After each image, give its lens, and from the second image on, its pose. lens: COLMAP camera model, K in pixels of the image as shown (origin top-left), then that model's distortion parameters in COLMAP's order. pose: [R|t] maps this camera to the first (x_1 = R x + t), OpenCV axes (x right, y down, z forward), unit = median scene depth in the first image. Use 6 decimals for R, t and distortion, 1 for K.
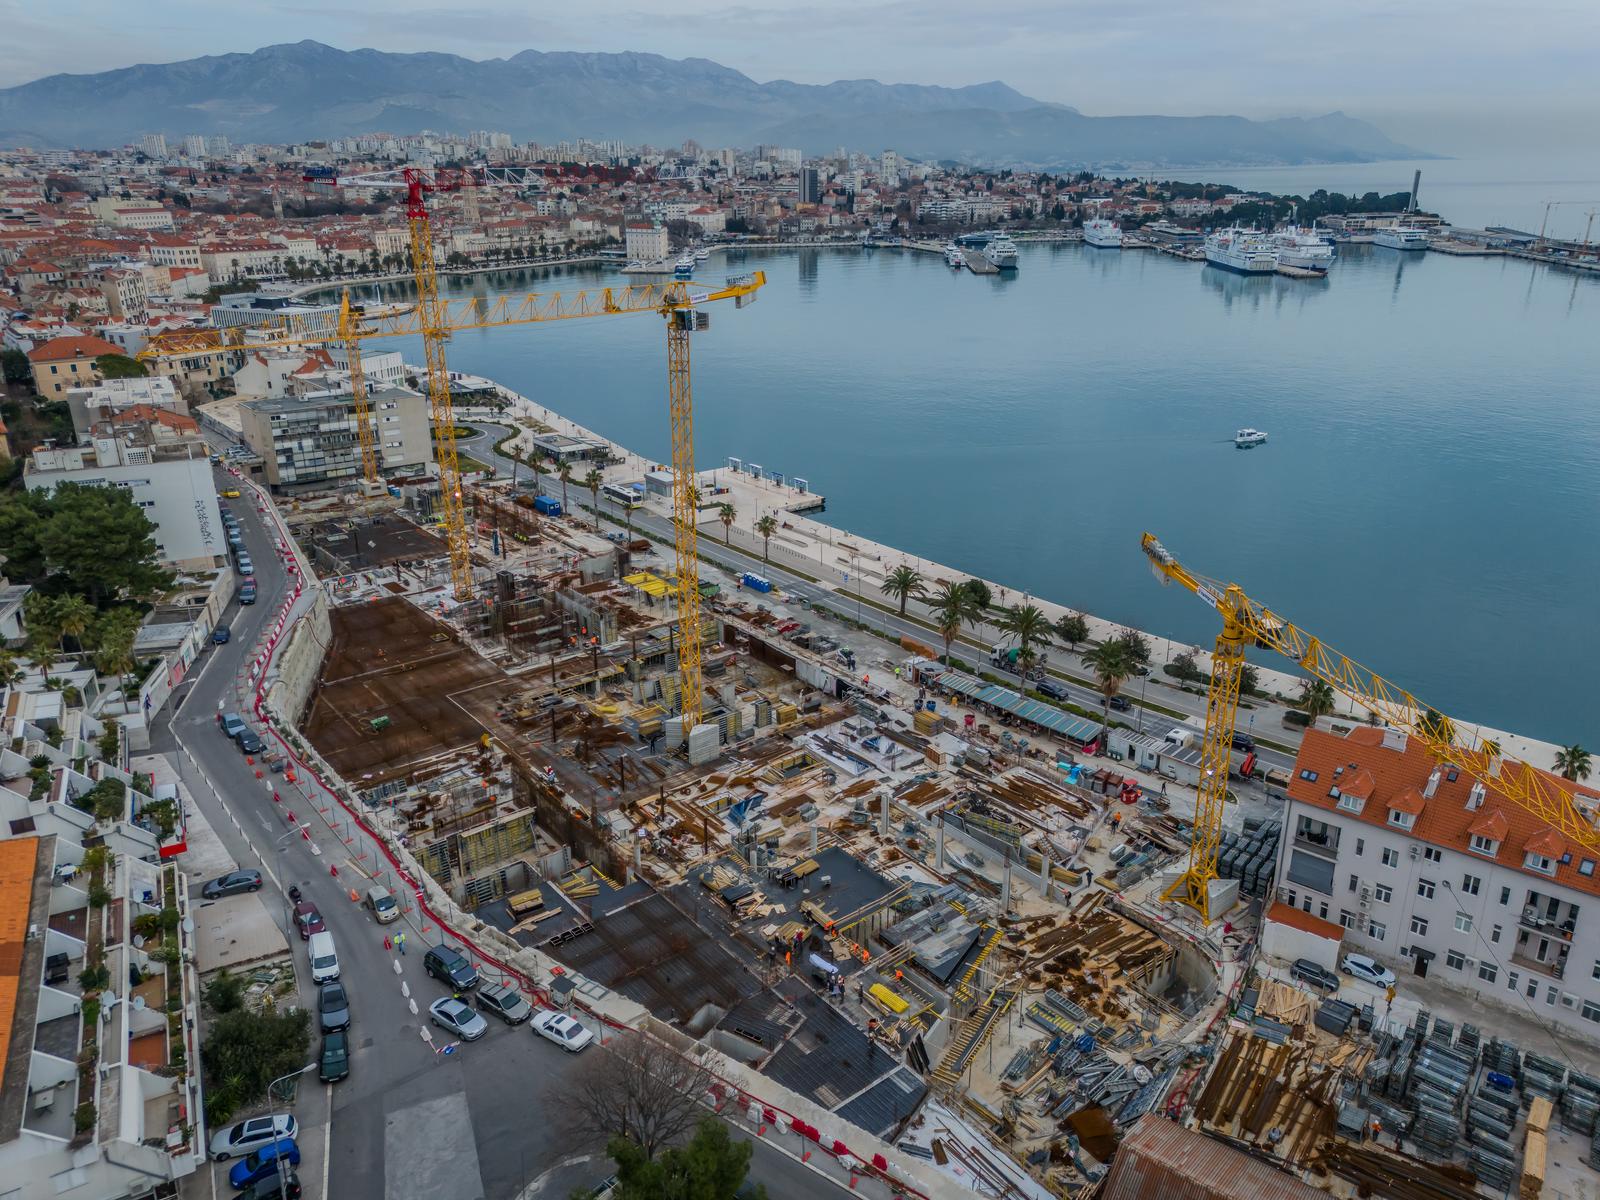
lens RADIAL K [[1161.6, 0, 807.2], [0, 1161.6, 591.8], [0, 0, 1]] dist [0.122889, -0.073633]
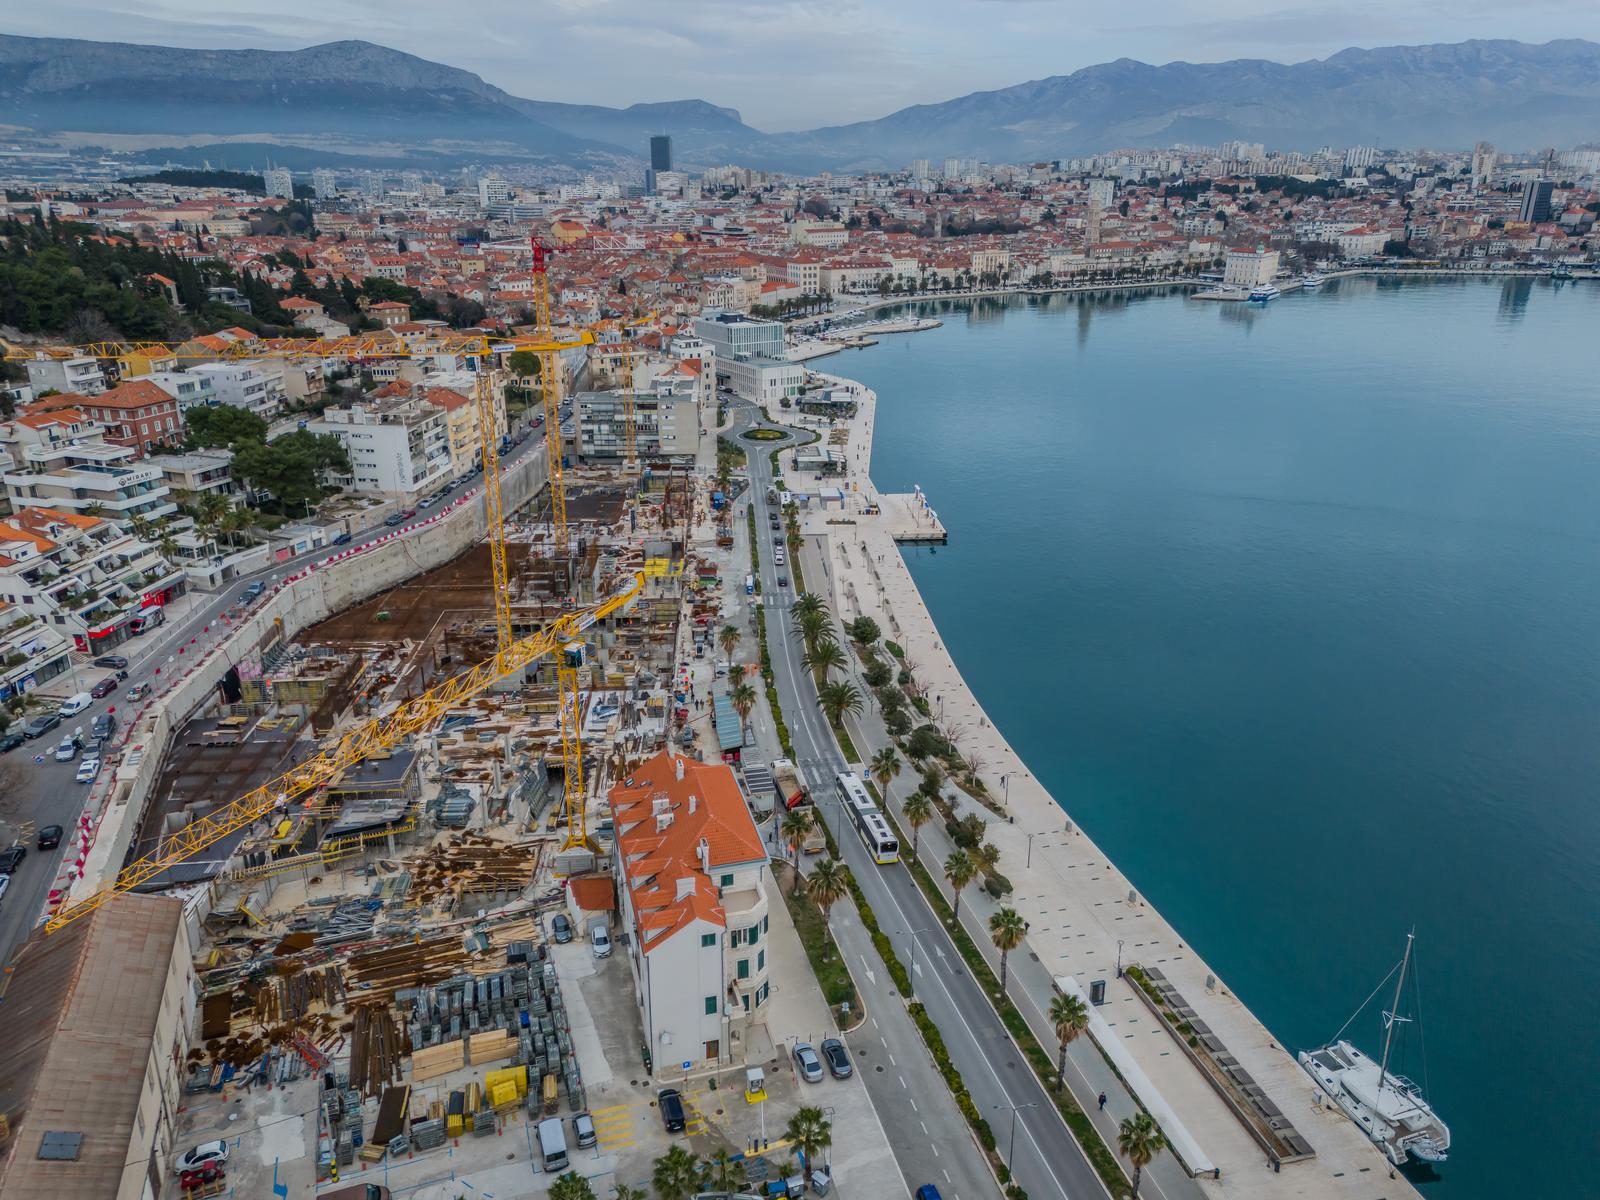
lens RADIAL K [[1161.6, 0, 808.4], [0, 1161.6, 592.9], [0, 0, 1]] dist [0.122889, -0.073633]
pose [[0.820973, 0.197750, -0.535629, 0.552110], [-0.200380, 0.978228, 0.054025, -0.065835], [0.534650, 0.062976, 0.842724, 0.028518]]
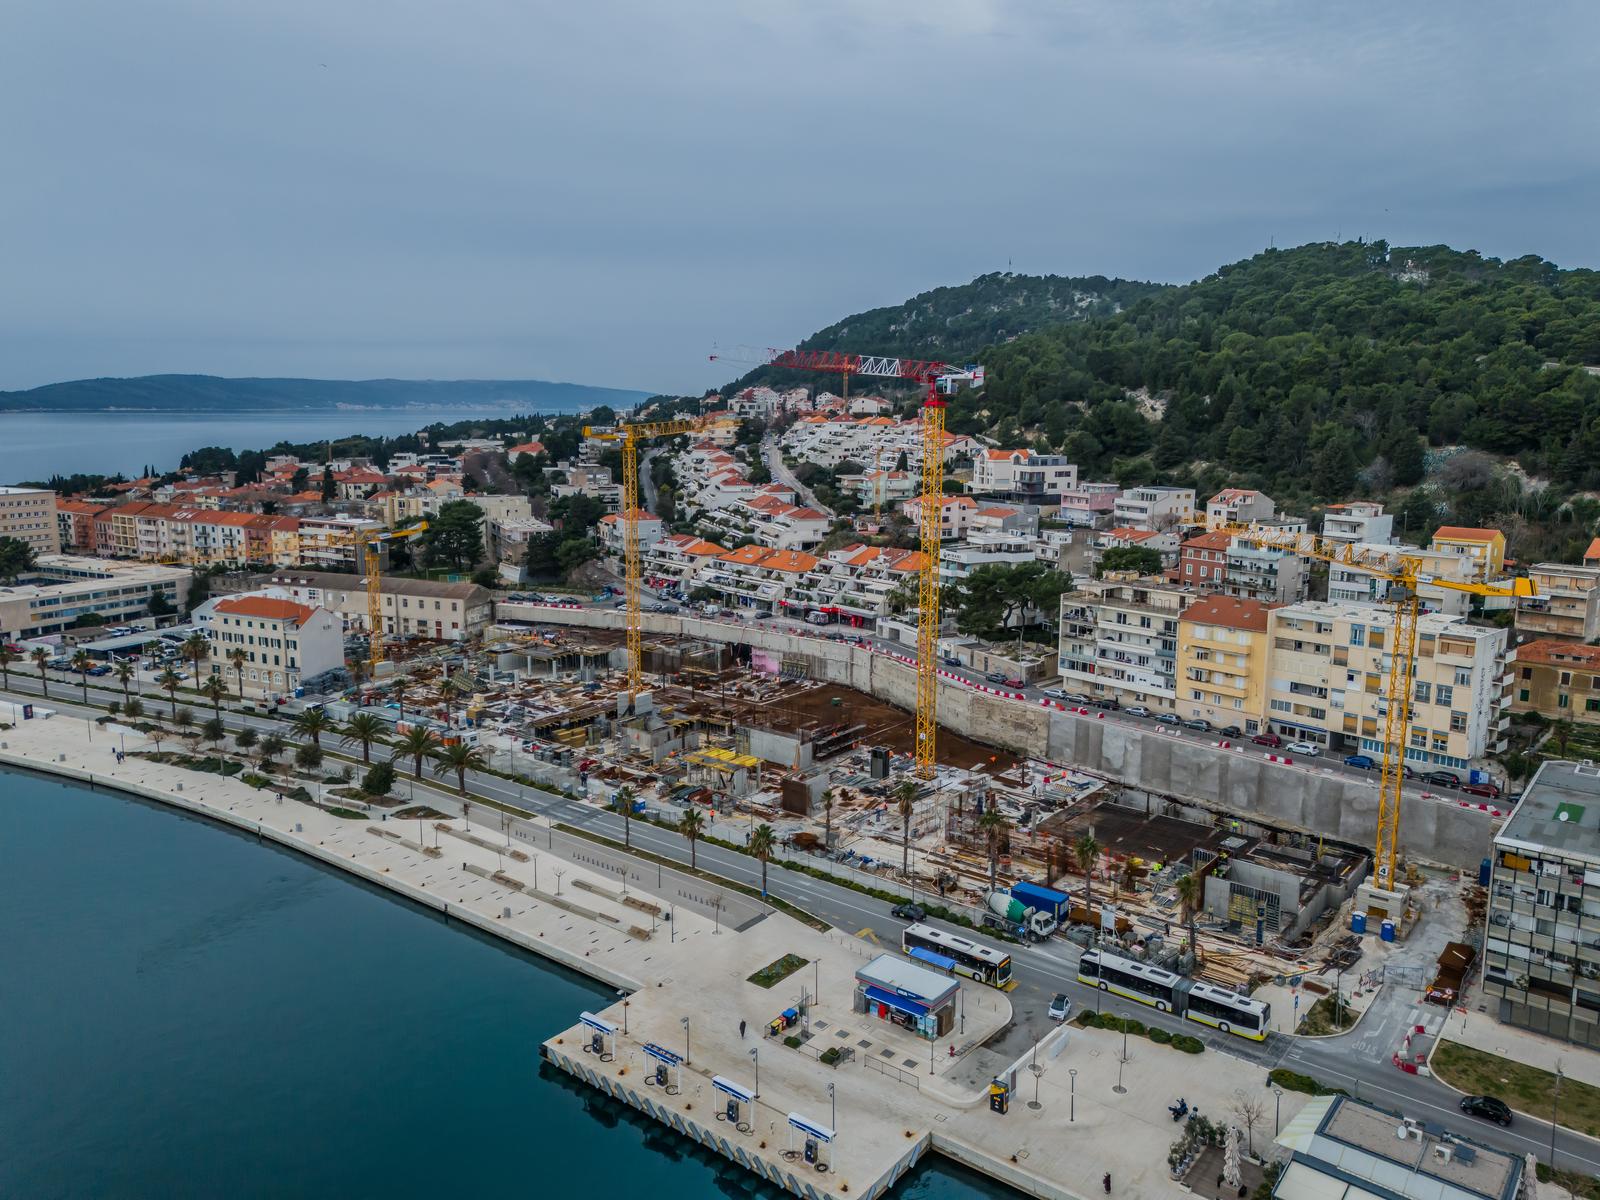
lens RADIAL K [[1161.6, 0, 809.2], [0, 1161.6, 591.3], [0, 0, 1]] dist [0.122889, -0.073633]
pose [[-0.974278, 0.032394, -0.223010, 0.012447], [-0.080772, 0.873664, 0.479779, -0.495924], [0.210378, 0.485451, -0.848574, 1.454714]]
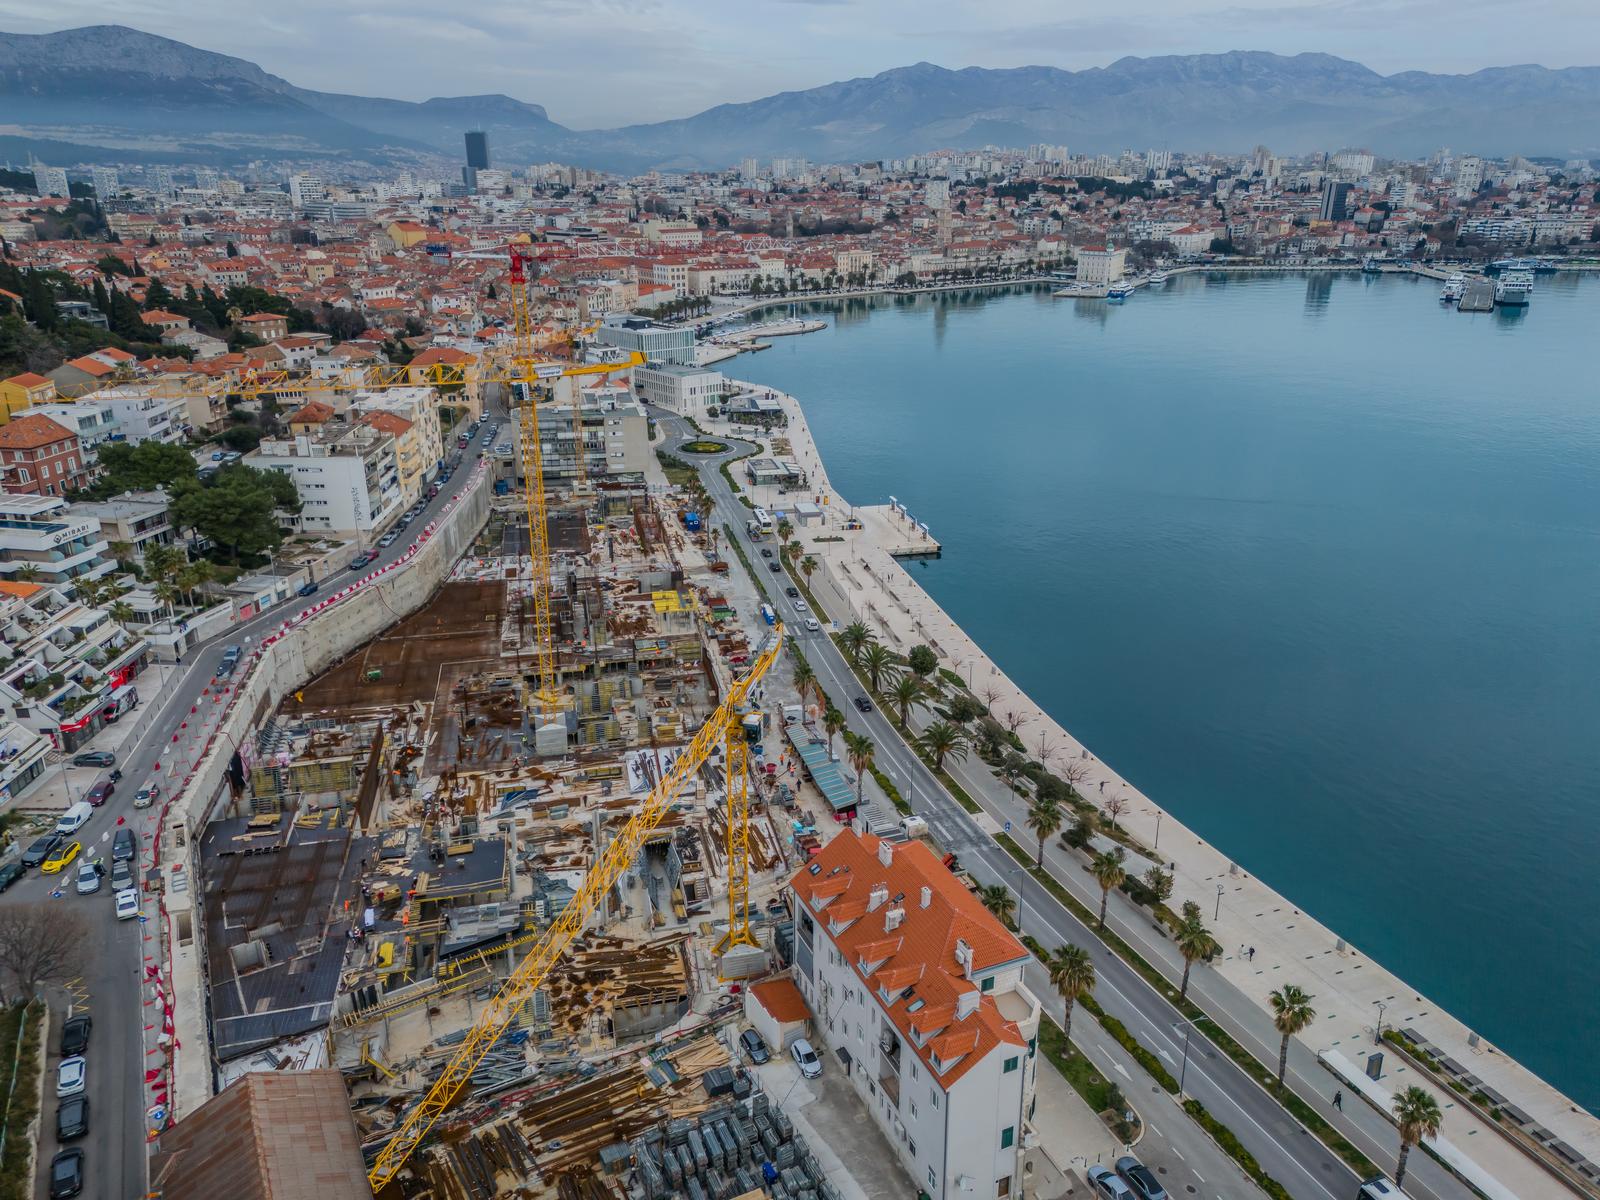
lens RADIAL K [[1161.6, 0, 808.3], [0, 1161.6, 592.3], [0, 0, 1]] dist [0.122889, -0.073633]
pose [[0.897977, 0.152245, -0.412867, 0.380486], [-0.154116, 0.987627, 0.028989, -0.057863], [0.412172, 0.037598, 0.910330, 0.007832]]
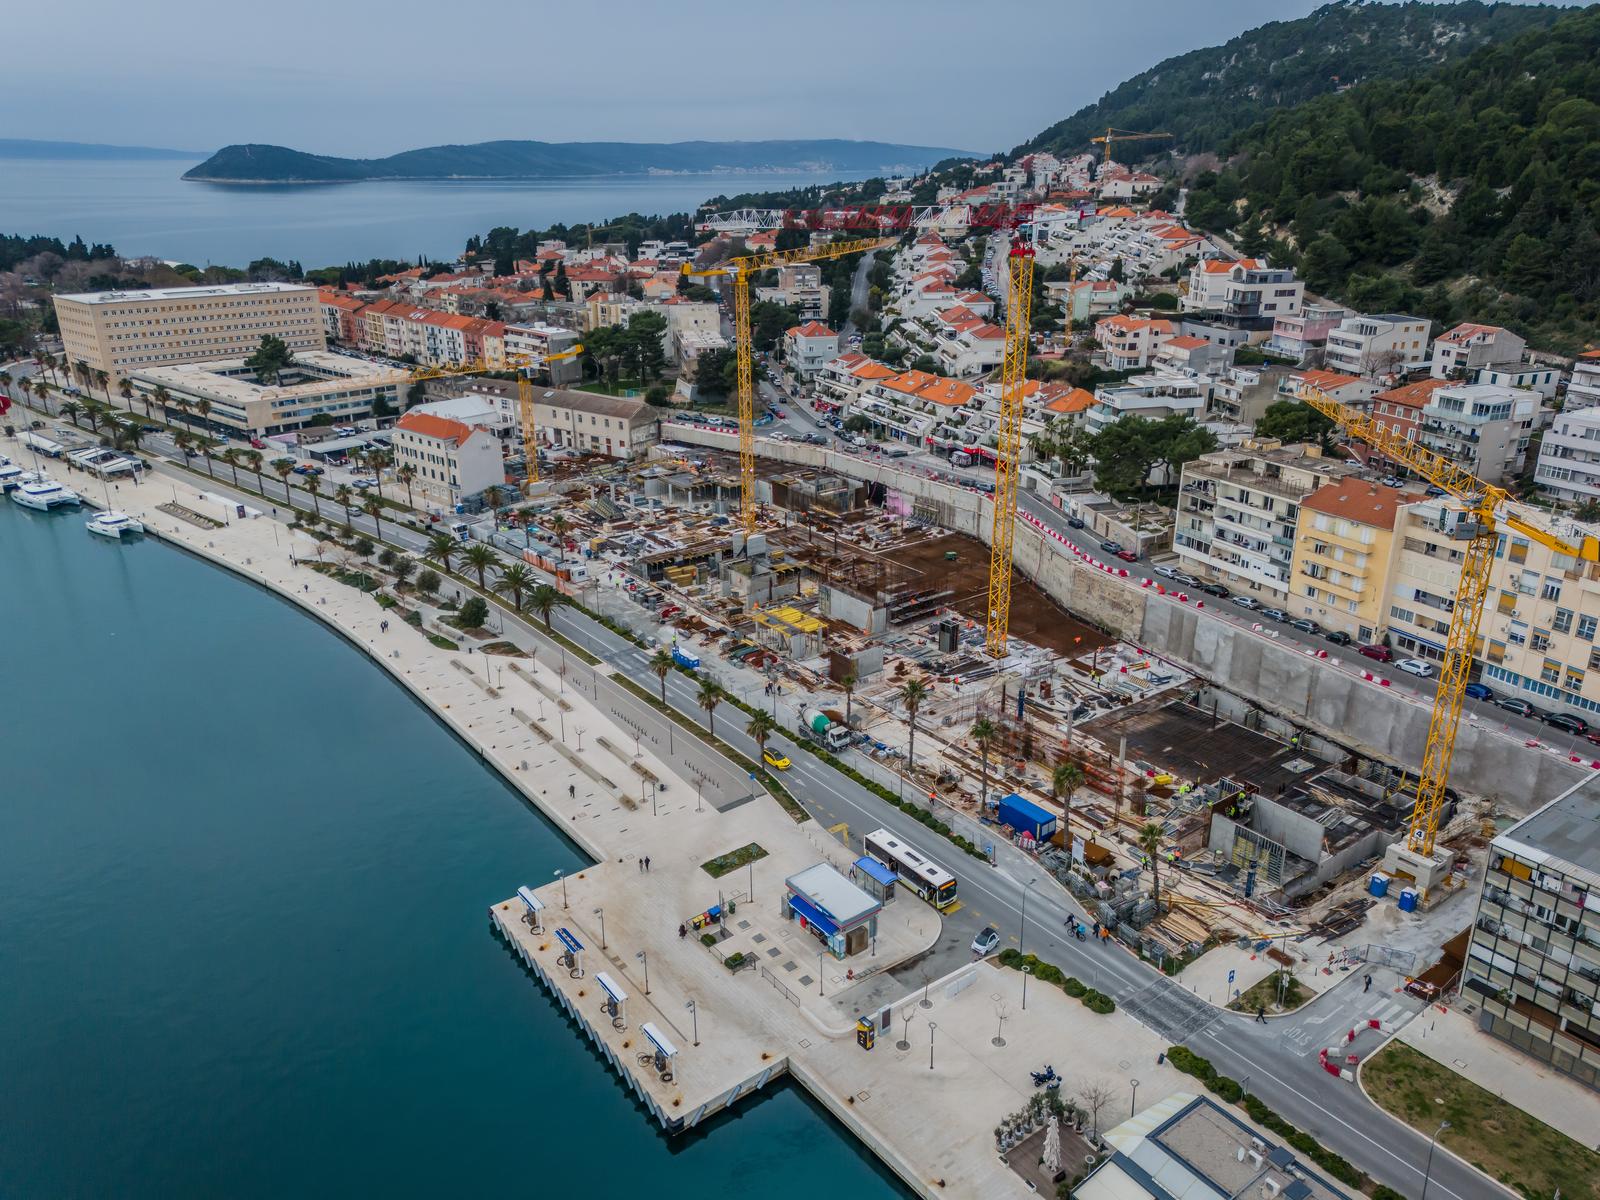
lens RADIAL K [[1161.6, 0, 809.5], [0, 1161.6, 595.0], [0, 0, 1]] dist [0.122889, -0.073633]
pose [[-0.999680, -0.004482, 0.024884, -0.138649], [0.012666, 0.762985, 0.646292, -0.536221], [-0.021883, 0.646401, -0.762684, 1.417164]]
